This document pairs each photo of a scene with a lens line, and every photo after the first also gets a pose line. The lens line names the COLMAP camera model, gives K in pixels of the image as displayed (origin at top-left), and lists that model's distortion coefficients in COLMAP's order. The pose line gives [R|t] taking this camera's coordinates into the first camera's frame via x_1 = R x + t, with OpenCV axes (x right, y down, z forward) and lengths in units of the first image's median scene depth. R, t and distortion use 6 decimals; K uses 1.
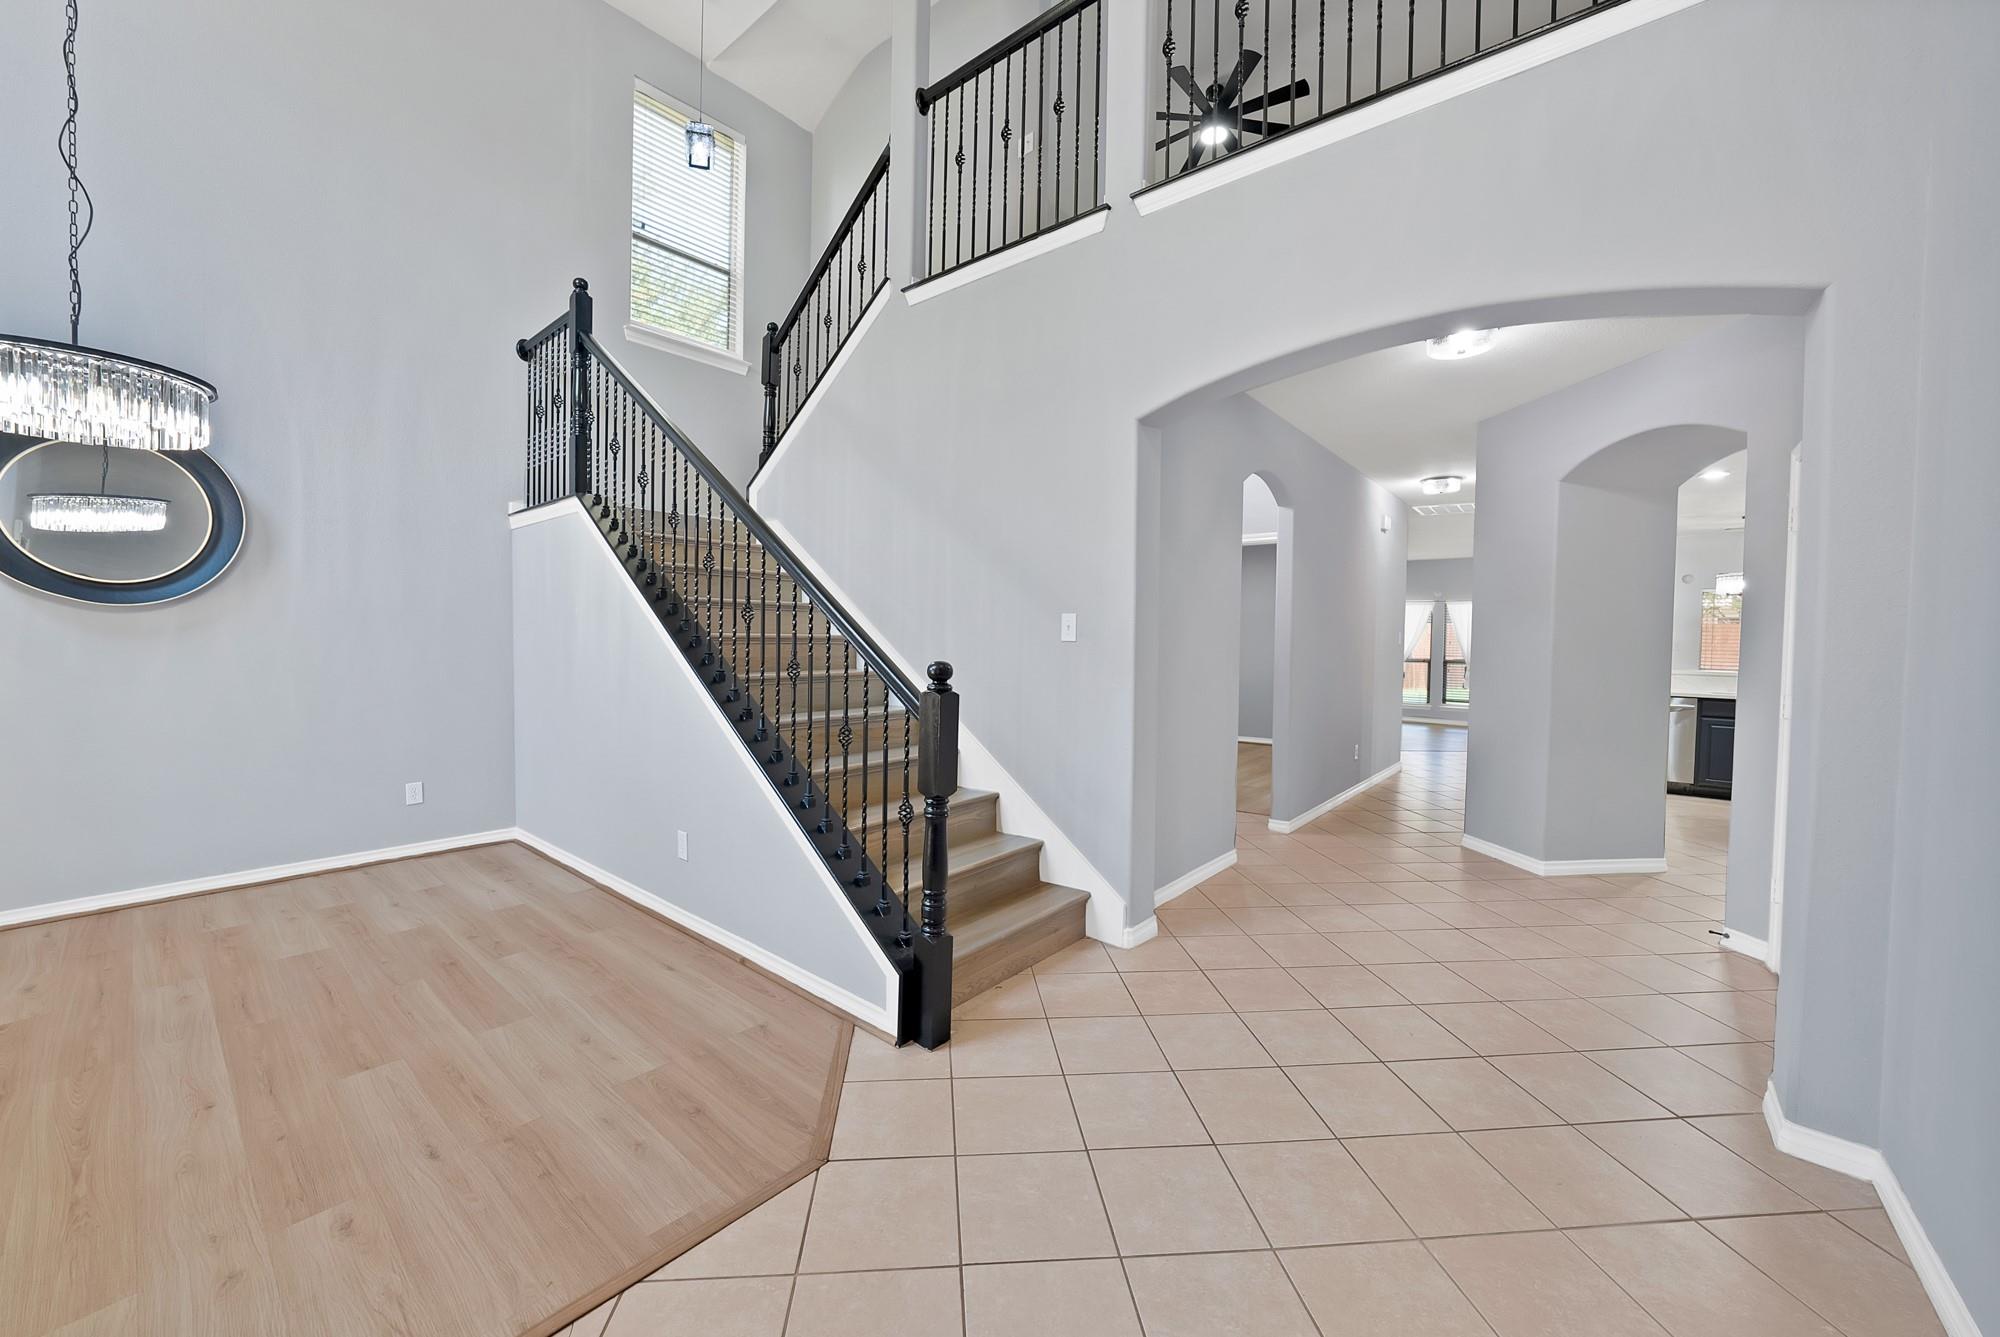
lens RADIAL K [[757.0, 0, 994.2], [0, 757.0, 651.7], [0, 0, 1]] dist [-0.015335, 0.000592]
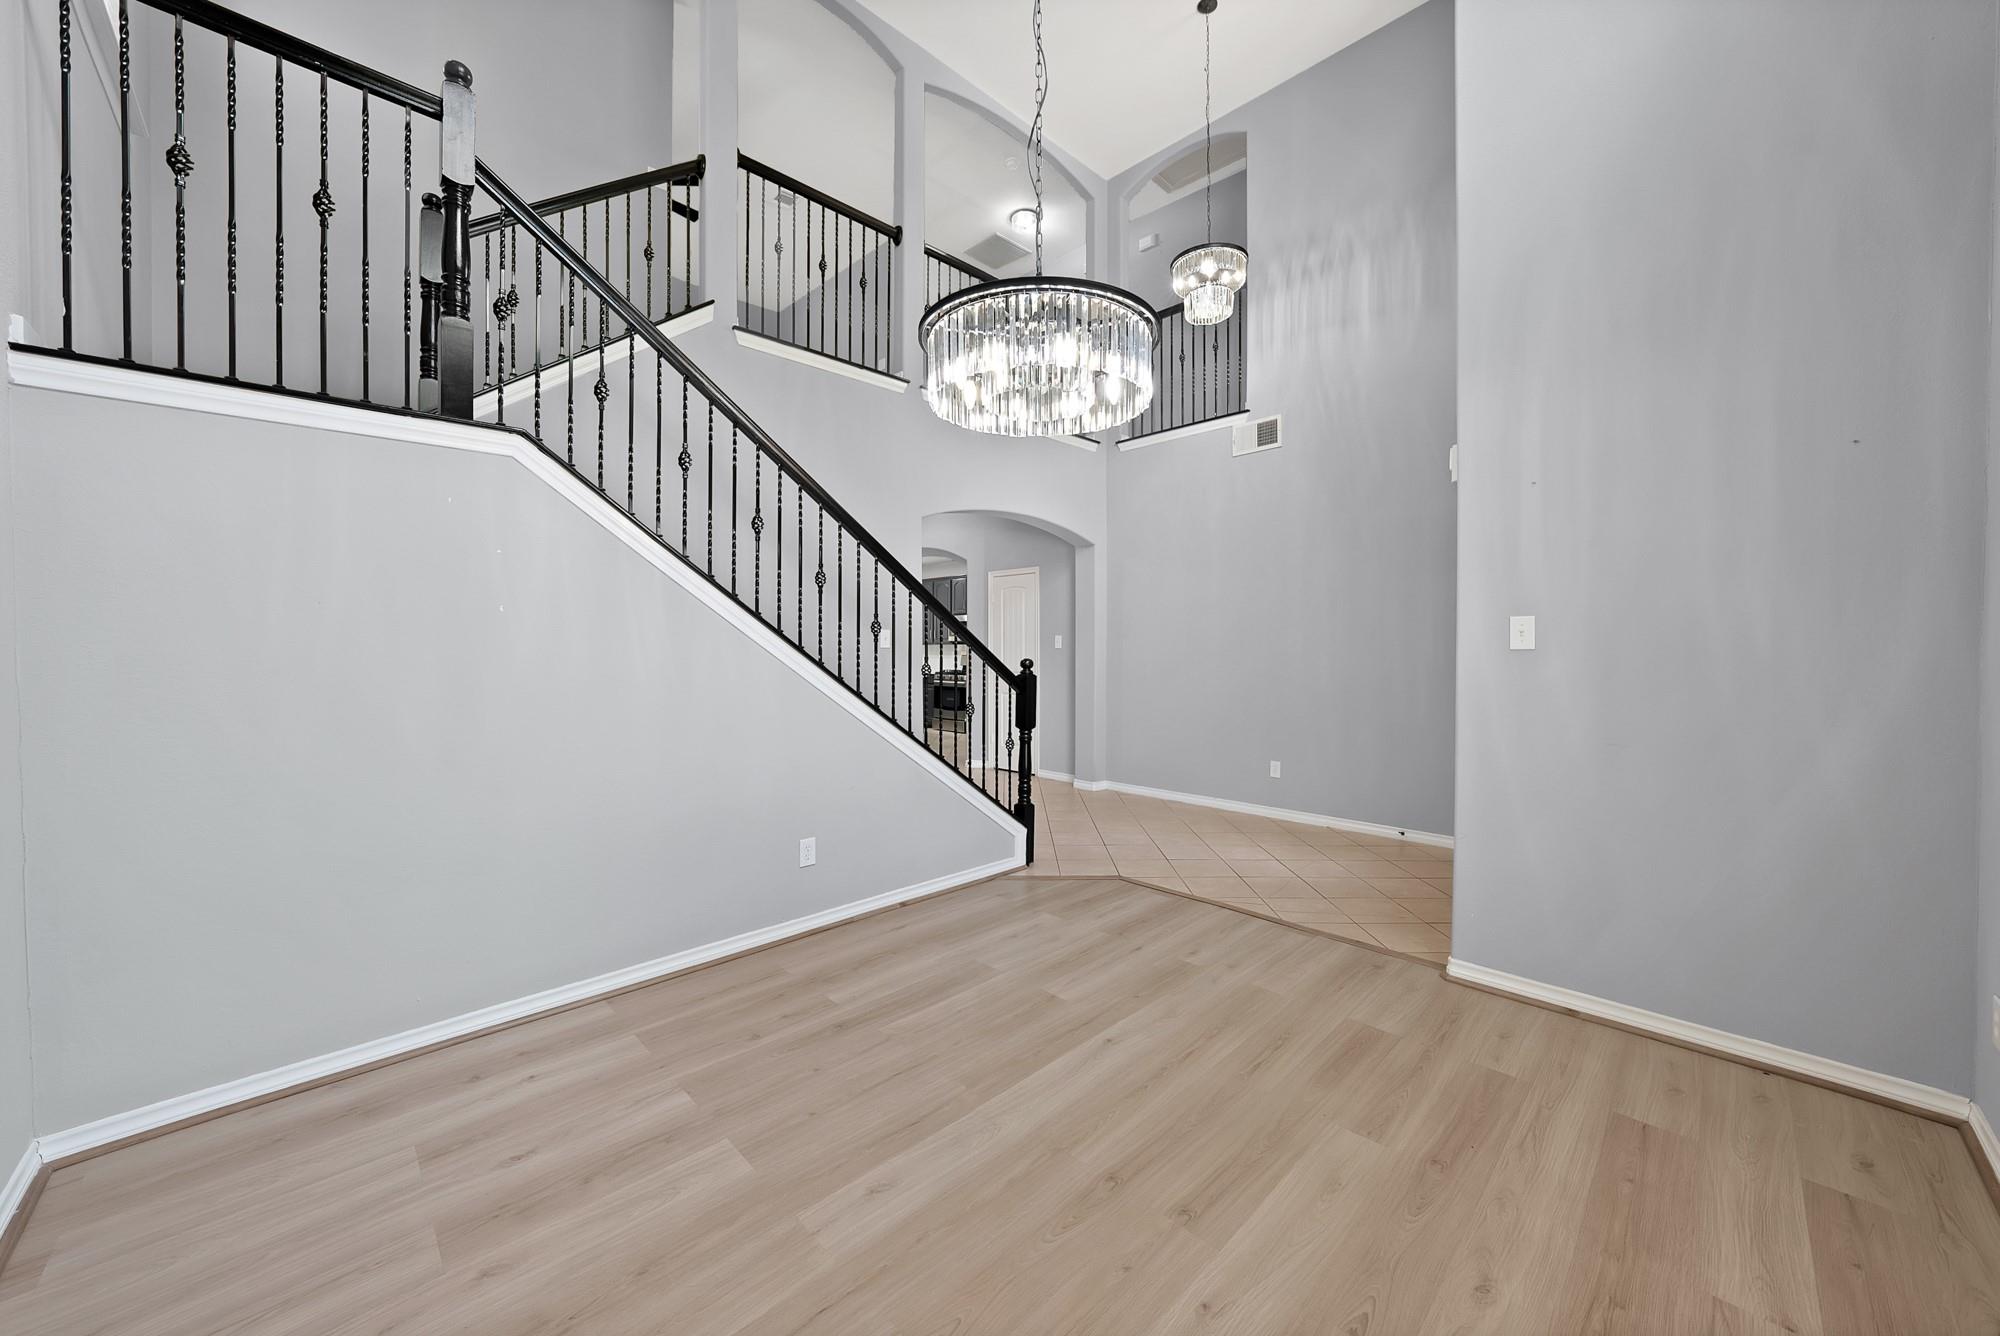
lens RADIAL K [[726.0, 0, 986.0], [0, 726.0, 665.4], [0, 0, 1]] dist [-0.016162, 0.002451]
pose [[0.097433, -0.029391, 0.994808, -1.224678], [0.028802, 0.999228, 0.026701, -0.015111], [-0.994825, 0.026051, 0.098204, 0.590736]]
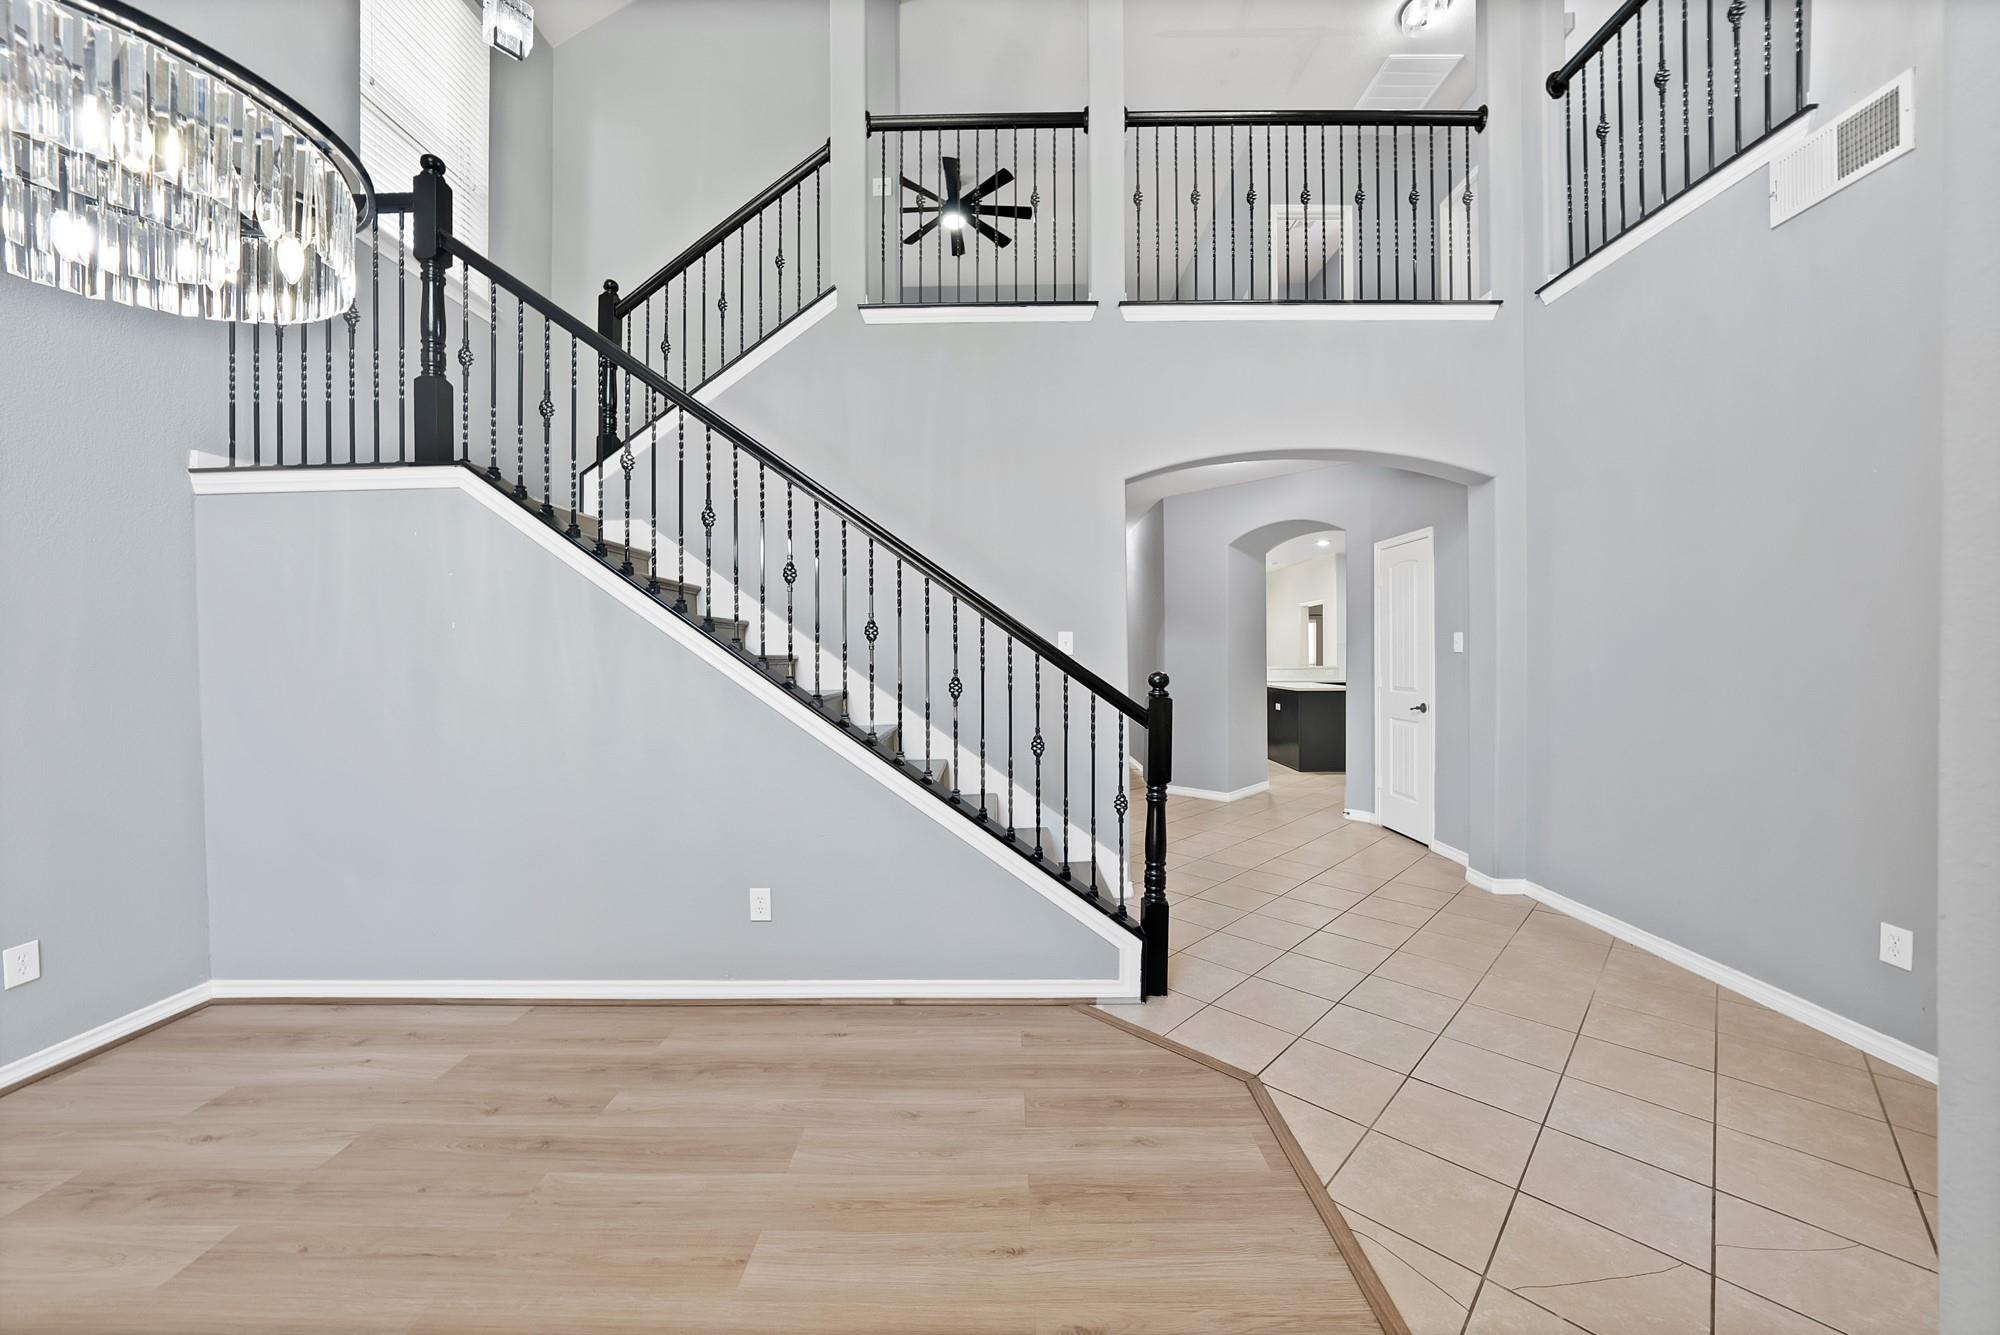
lens RADIAL K [[726.0, 0, 1000.3], [0, 726.0, 656.8], [0, 0, 1]] dist [-0.016162, 0.002451]
pose [[0.768050, -0.024426, 0.639924, -0.651380], [0.031803, 0.999494, -0.000020, -0.013808], [-0.639600, 0.020366, 0.768438, 0.173639]]
